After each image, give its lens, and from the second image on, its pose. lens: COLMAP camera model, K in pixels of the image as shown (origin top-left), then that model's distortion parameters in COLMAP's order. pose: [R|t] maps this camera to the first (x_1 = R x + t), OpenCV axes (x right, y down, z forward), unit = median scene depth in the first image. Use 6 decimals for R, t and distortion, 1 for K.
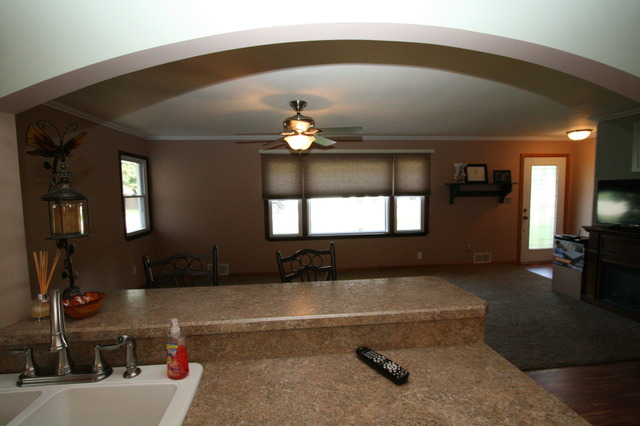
lens RADIAL K [[298.1, 0, 318.1], [0, 298.1, 211.3], [0, 0, 1]] dist [-0.018647, 0.000162]
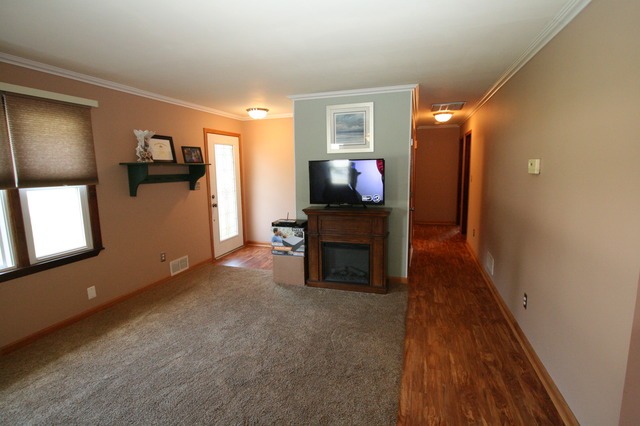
lens RADIAL K [[315.8, 0, 316.9], [0, 315.8, 212.6], [0, 0, 1]] dist [-0.007195, -0.000512]
pose [[0.404537, -0.121163, 0.906460, -0.003436], [0.076804, 0.992184, 0.098345, -0.025795], [-0.911291, 0.029836, 0.410681, 0.384198]]
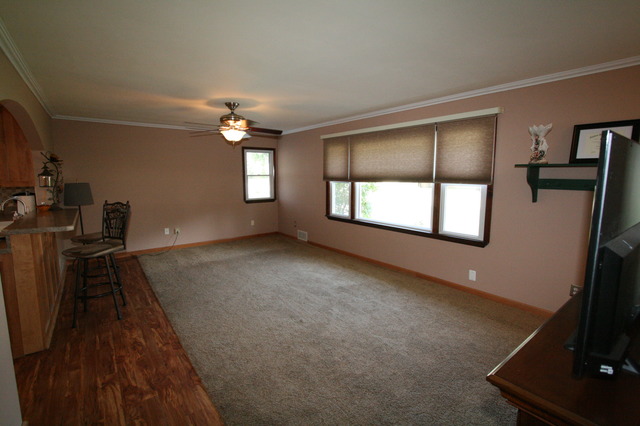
lens RADIAL K [[298.1, 0, 316.0], [0, 298.1, 214.3], [0, 0, 1]] dist [-0.018647, 0.000162]
pose [[0.519396, 0.129012, -0.844739, 0.727177], [-0.071523, 0.991632, 0.107470, -0.031816], [0.851535, 0.004598, 0.524277, 0.375857]]
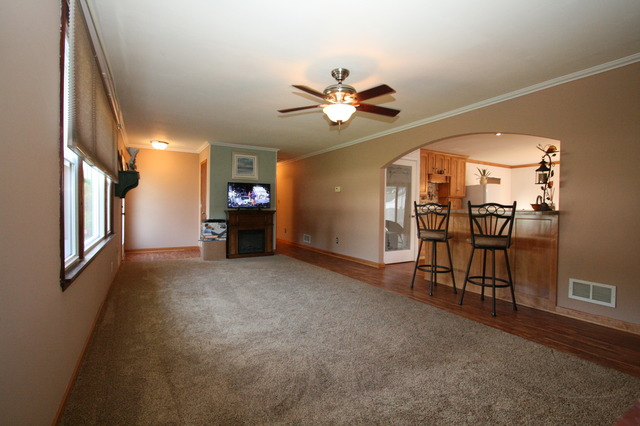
lens RADIAL K [[298.1, 0, 315.0], [0, 298.1, 213.6], [0, 0, 1]] dist [-0.018647, 0.000162]
pose [[-0.401133, -0.009116, 0.915975, -0.527060], [0.060326, 0.997517, 0.036346, 0.025786], [-0.914031, 0.069836, -0.399587, 0.860508]]
